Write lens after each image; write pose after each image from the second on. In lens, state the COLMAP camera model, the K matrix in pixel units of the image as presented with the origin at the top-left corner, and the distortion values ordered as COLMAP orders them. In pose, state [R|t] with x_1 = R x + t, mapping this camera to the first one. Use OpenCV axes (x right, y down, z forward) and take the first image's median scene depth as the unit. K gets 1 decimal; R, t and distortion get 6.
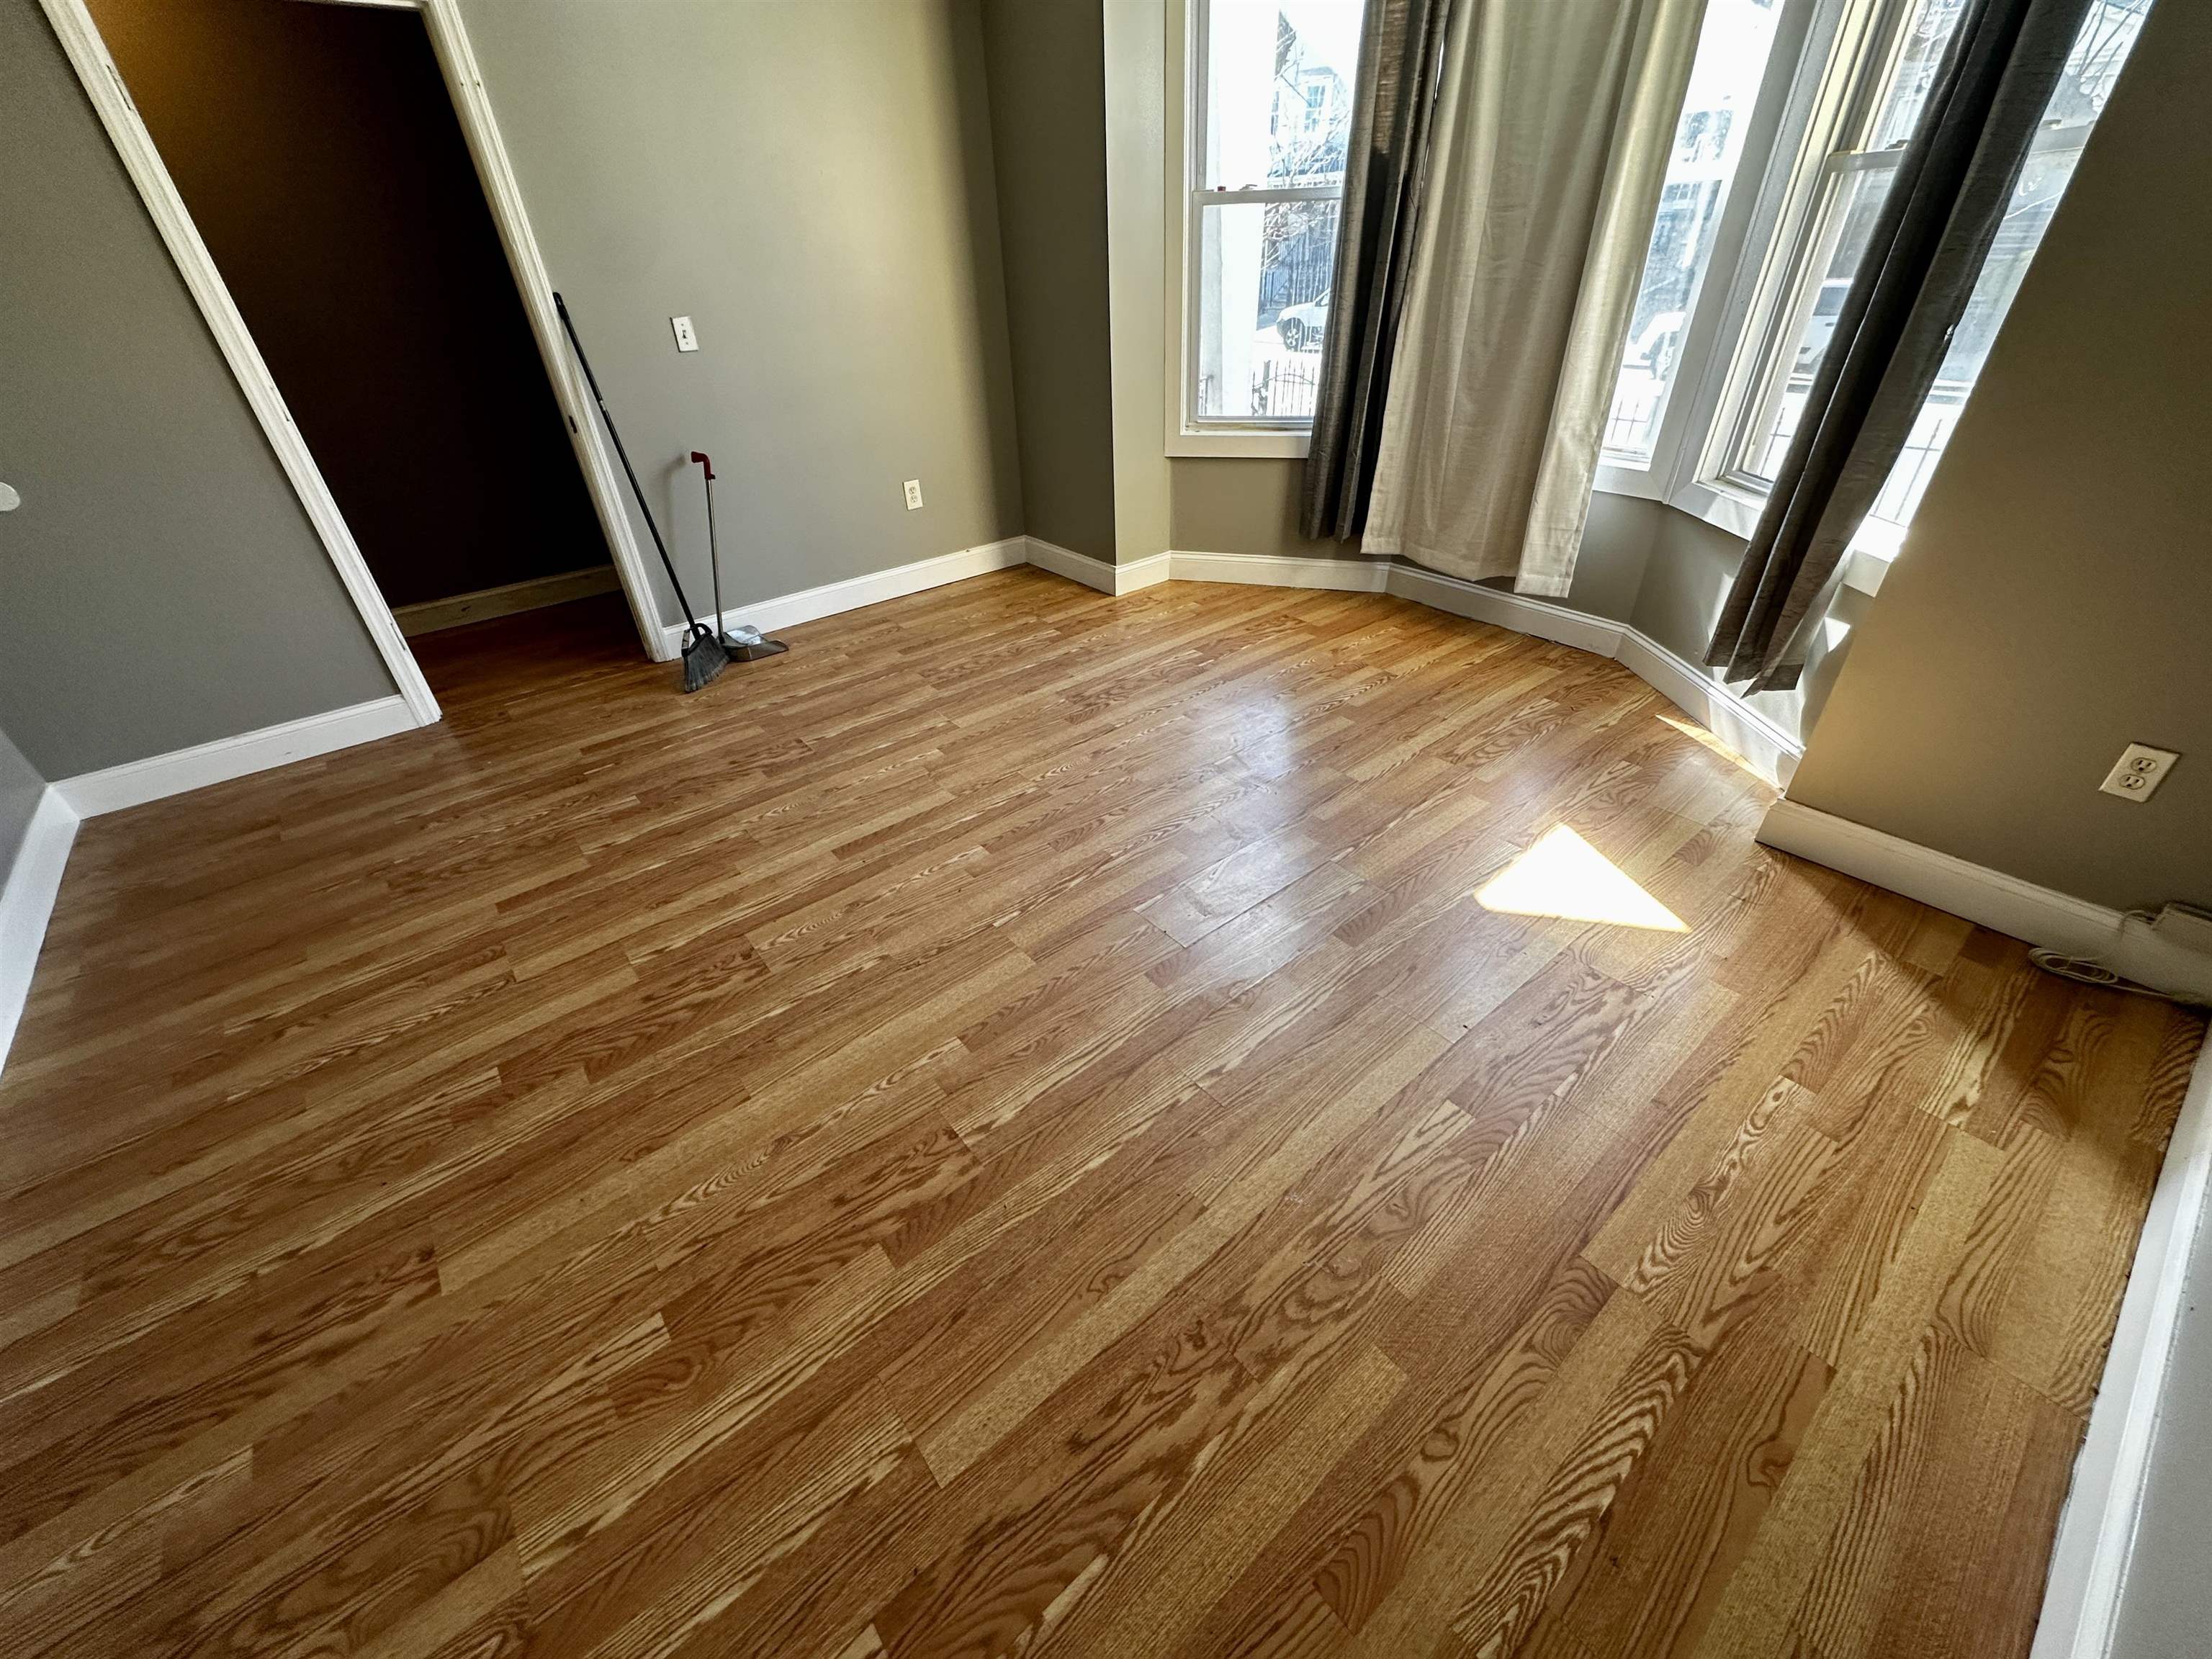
lens RADIAL K [[881.1, 0, 1109.5], [0, 881.1, 826.7], [0, 0, 1]] dist [0.003027, 0.000081]
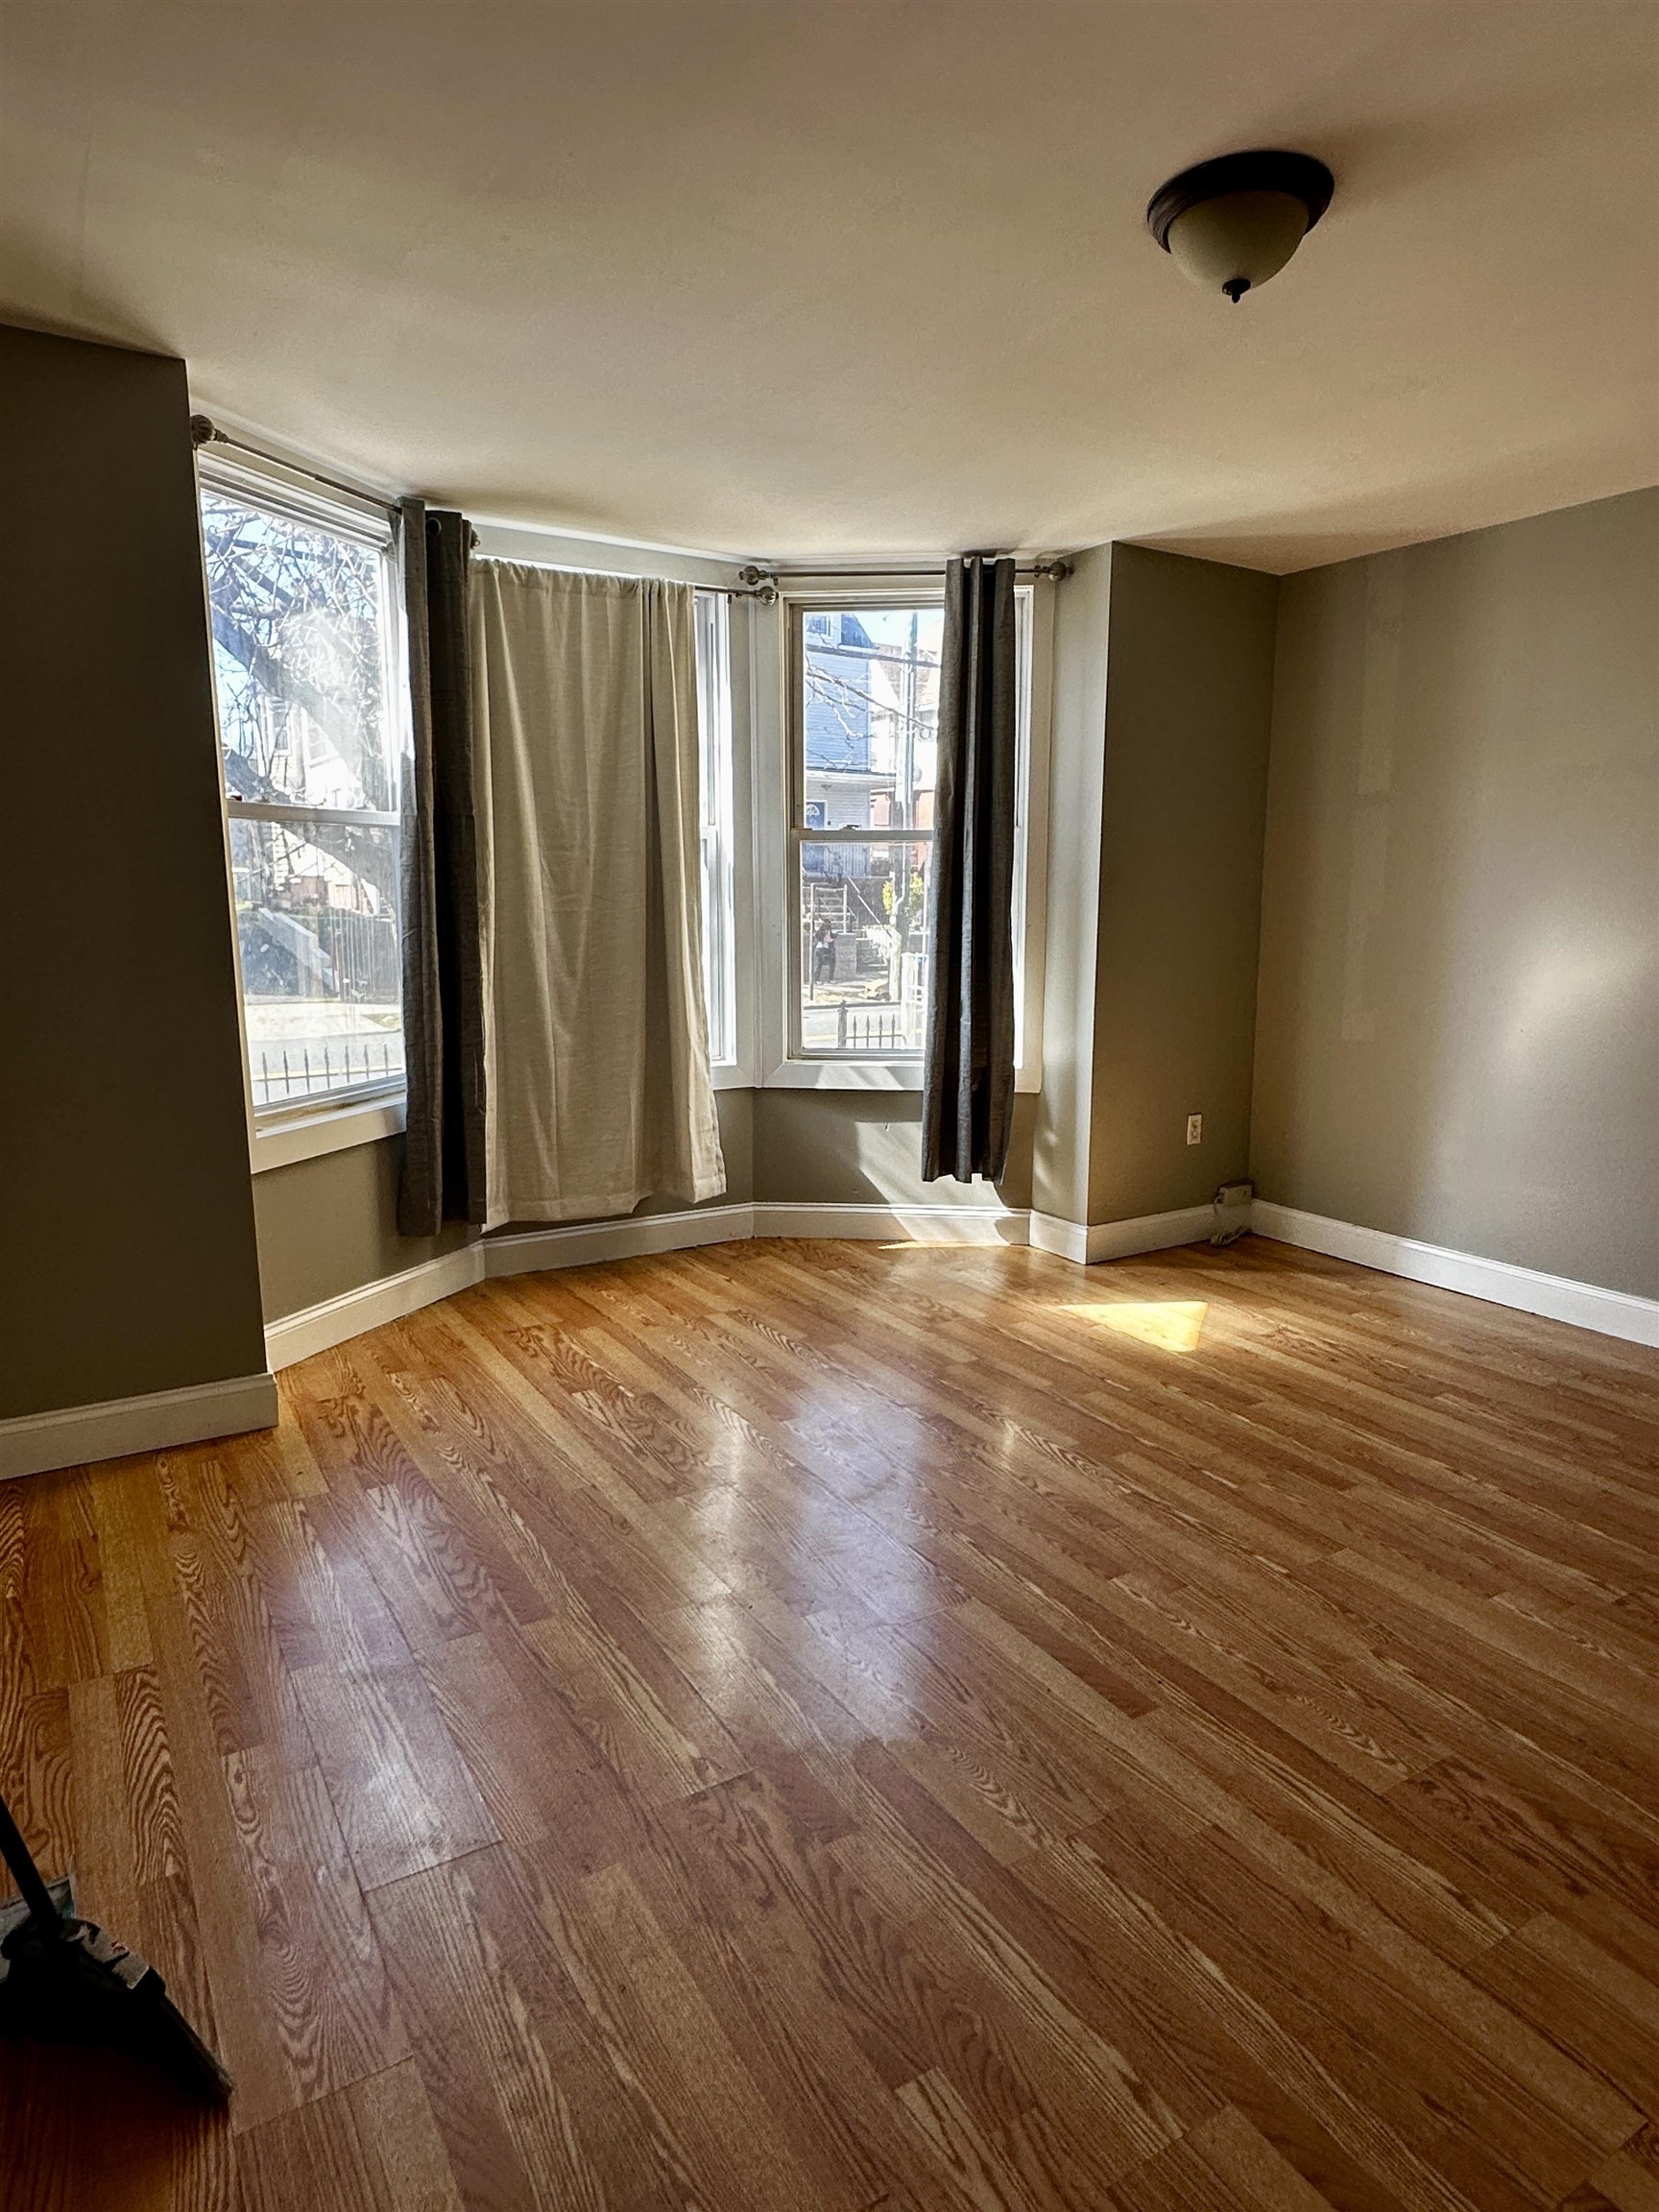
lens RADIAL K [[1279.1, 0, 840.8], [0, 1279.1, 1101.3], [0, 0, 1]] dist [0.015049, -0.002308]
pose [[0.125776, -0.136191, 0.982666, -0.862838], [0.541592, 0.839326, 0.047004, -0.354295], [-0.831179, 0.526292, 0.179327, 0.613571]]
